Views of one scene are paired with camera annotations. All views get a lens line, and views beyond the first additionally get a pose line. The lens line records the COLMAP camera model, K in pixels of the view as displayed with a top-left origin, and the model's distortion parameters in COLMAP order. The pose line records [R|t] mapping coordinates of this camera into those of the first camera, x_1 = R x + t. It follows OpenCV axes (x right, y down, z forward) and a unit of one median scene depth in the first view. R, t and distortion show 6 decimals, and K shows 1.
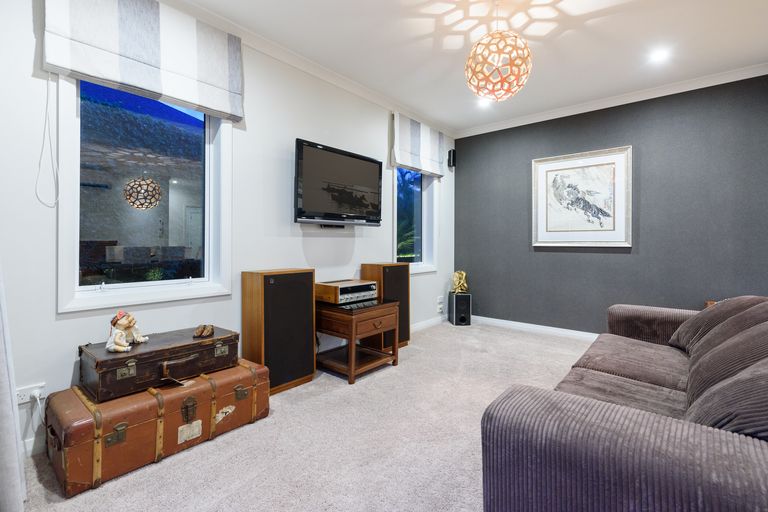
lens RADIAL K [[340.4, 0, 382.0], [0, 340.4, 250.8], [0, 0, 1]] dist [0.003610, -0.000005]
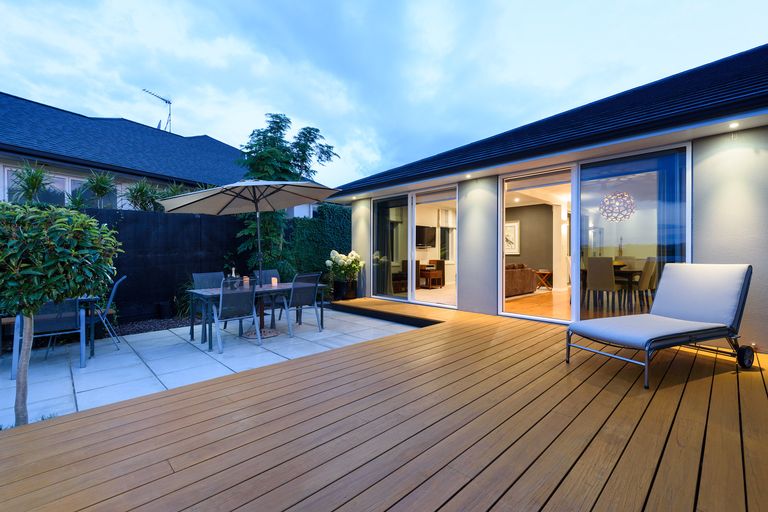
lens RADIAL K [[340.4, 0, 386.1], [0, 340.4, 253.2], [0, 0, 1]] dist [0.003610, -0.000005]
pose [[0.996978, -0.001453, -0.077667, -0.208533], [0.000410, 0.999910, -0.013444, 0.018334], [0.077680, 0.013372, 0.996889, -2.111683]]
